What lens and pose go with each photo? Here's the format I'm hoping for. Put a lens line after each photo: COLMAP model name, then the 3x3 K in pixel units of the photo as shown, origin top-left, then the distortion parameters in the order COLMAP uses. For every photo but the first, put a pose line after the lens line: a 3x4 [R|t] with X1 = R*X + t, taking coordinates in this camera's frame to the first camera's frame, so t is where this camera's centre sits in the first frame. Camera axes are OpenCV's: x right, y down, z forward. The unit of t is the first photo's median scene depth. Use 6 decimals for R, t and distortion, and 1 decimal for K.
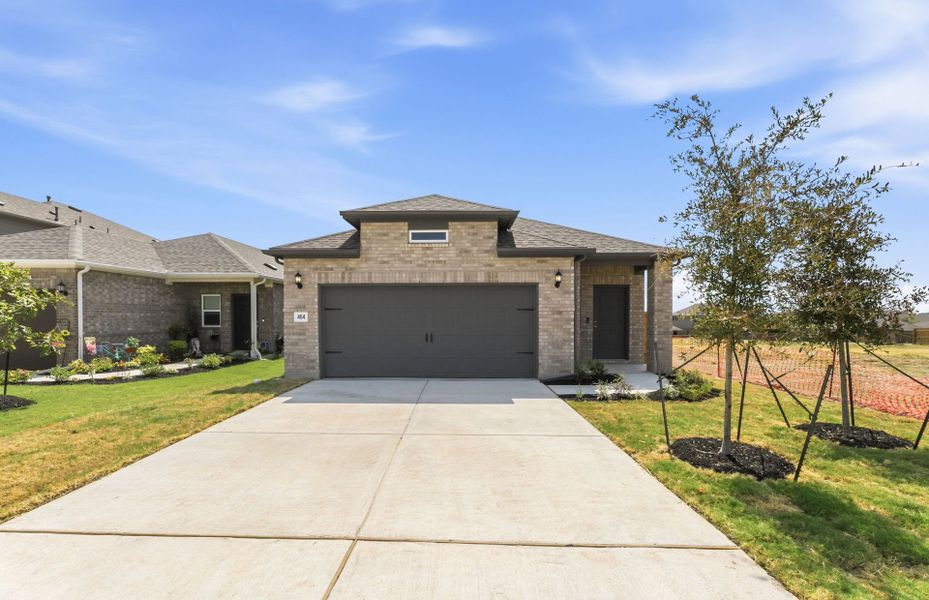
lens RADIAL K [[379.2, 0, 462.3], [0, 379.2, 323.5], [0, 0, 1]] dist [-0.001165, -0.000542]
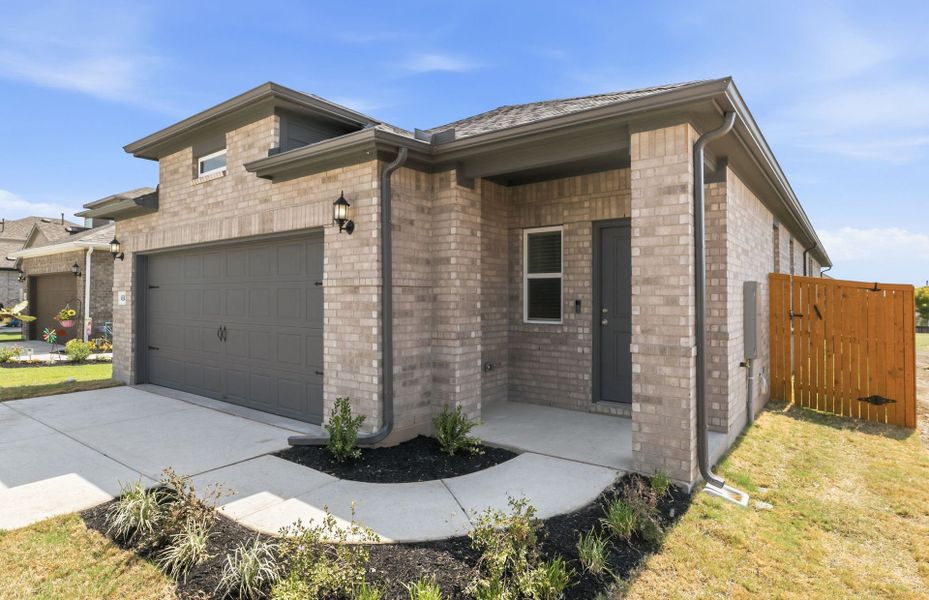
lens RADIAL K [[500.8, 0, 459.9], [0, 500.8, 289.7], [0, 0, 1]] dist [0.004477, 0.001075]
pose [[0.810166, -0.008109, -0.586144, 0.689810], [-0.009274, 0.999602, -0.026647, -0.014266], [0.586127, 0.027024, 0.809768, 0.597336]]
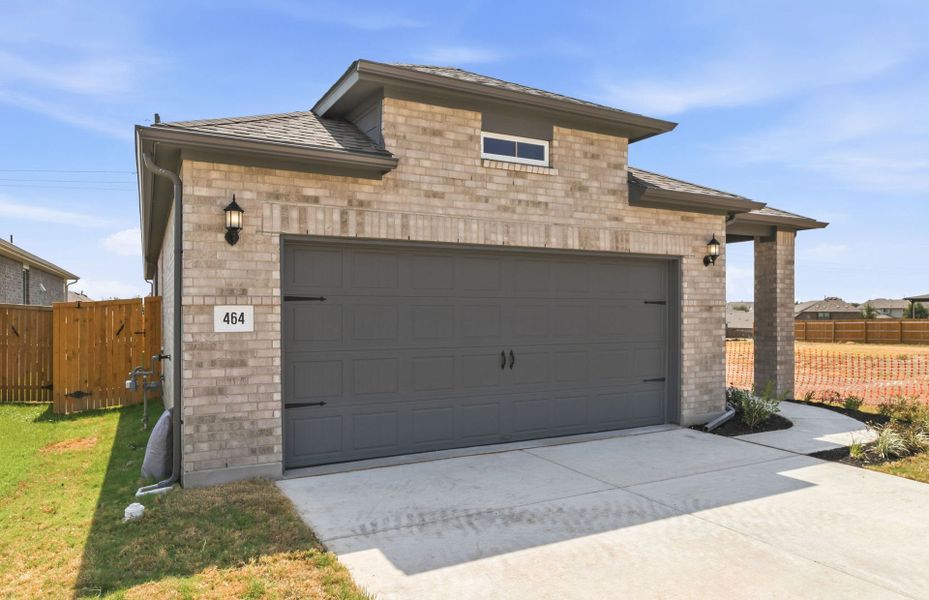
lens RADIAL K [[609.1, 0, 465.6], [0, 609.1, 316.4], [0, 0, 1]] dist [0.007656, -0.003229]
pose [[0.873613, -0.004767, 0.486597, -0.523909], [0.007015, 0.999971, -0.002798, -0.016382], [-0.486570, 0.005858, 0.873622, 0.358263]]
